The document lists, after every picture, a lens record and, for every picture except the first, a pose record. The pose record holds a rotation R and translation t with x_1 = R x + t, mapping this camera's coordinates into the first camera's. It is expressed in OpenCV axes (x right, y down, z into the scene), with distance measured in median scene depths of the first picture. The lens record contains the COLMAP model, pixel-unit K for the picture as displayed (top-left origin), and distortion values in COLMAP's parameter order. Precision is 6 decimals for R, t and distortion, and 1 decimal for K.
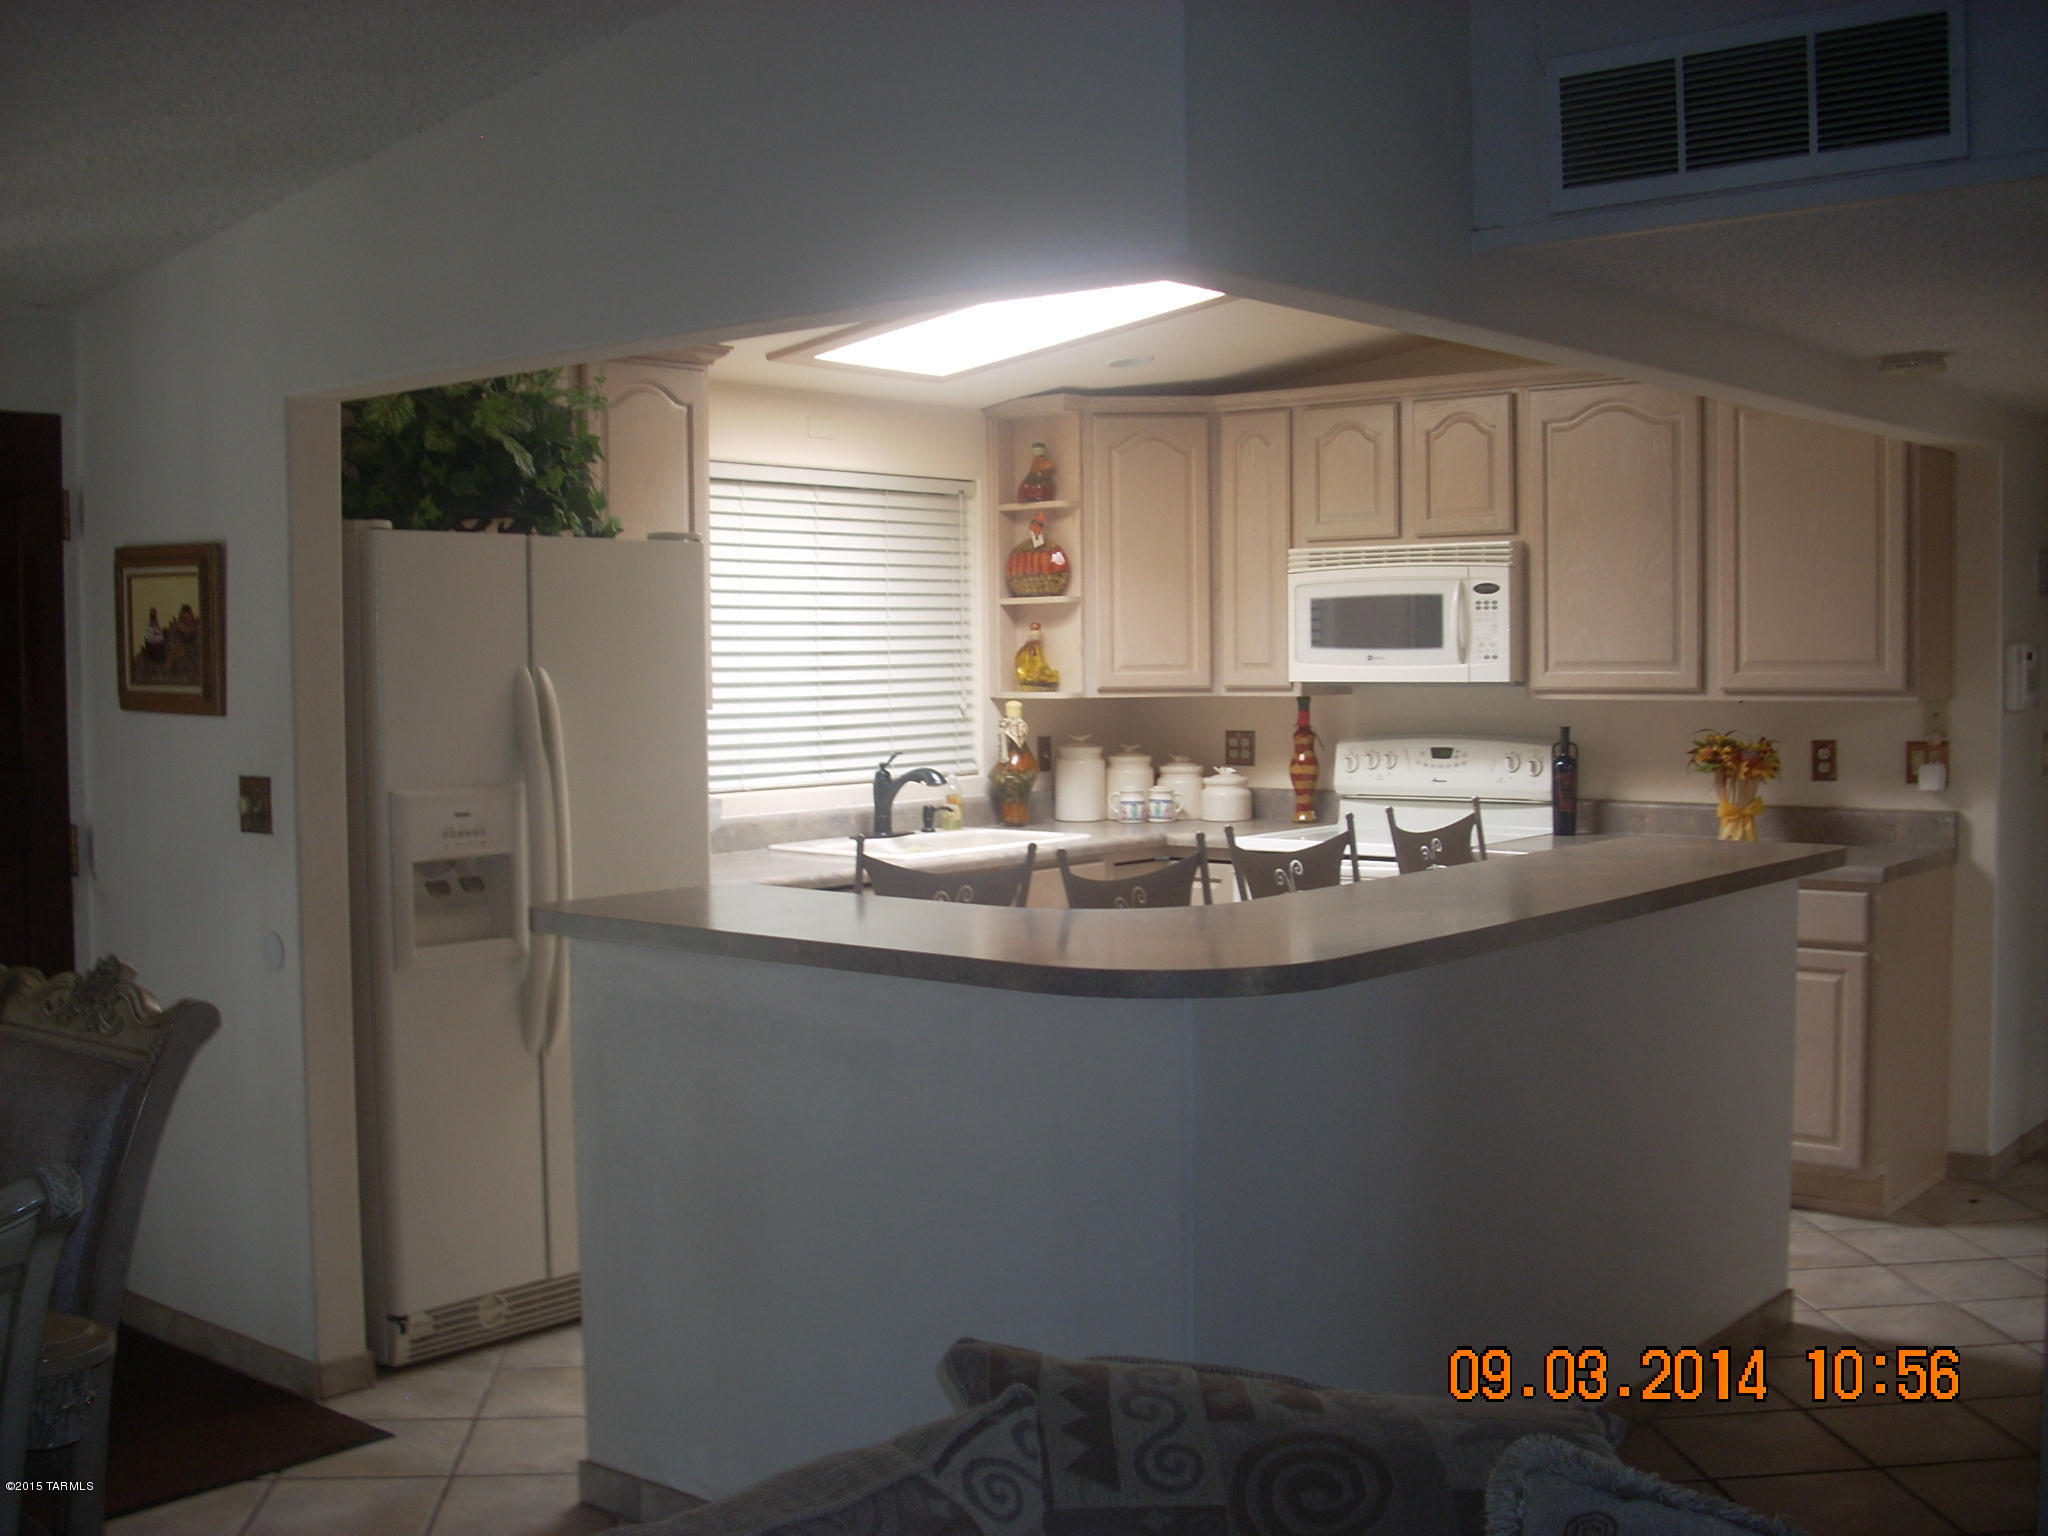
lens RADIAL K [[2237.3, 0, 1024.5], [0, 2237.3, 770.8], [0, 0, 1]] dist [-0.125939, 0.000000]
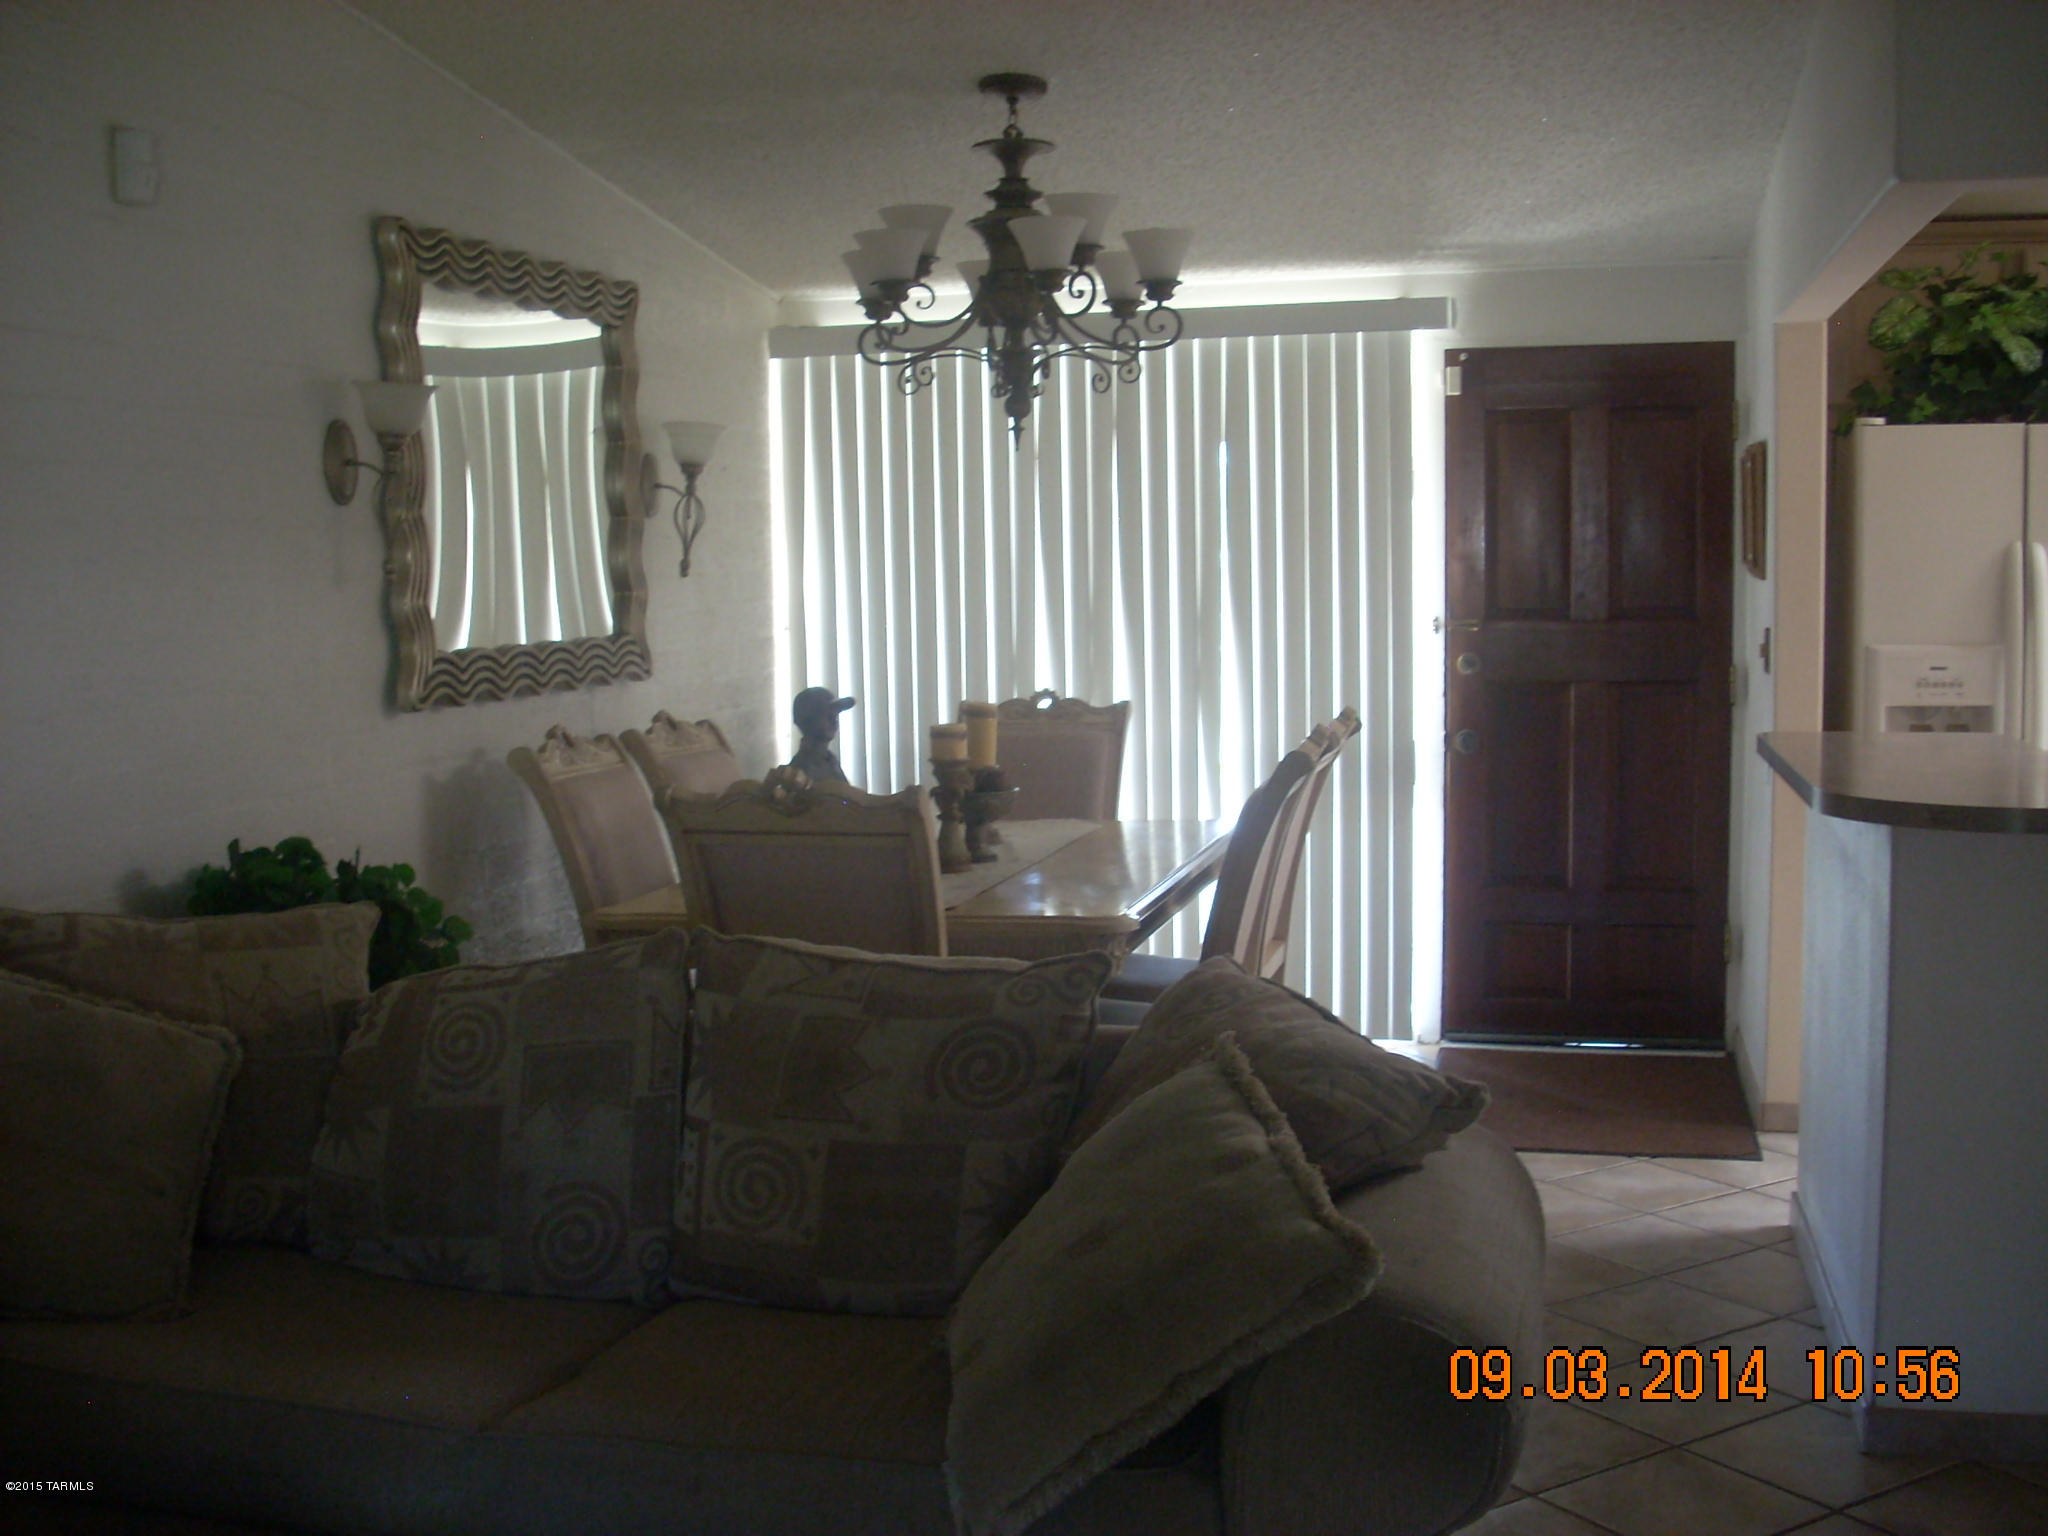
lens RADIAL K [[2237.3, 0, 1025.3], [0, 2237.3, 767.6], [0, 0, 1]] dist [-0.125939, 0.000000]
pose [[0.436299, 0.080444, -0.896199, 0.570194], [-0.030982, 0.996748, 0.074387, 0.001044], [0.899268, -0.004689, 0.437372, 0.069025]]
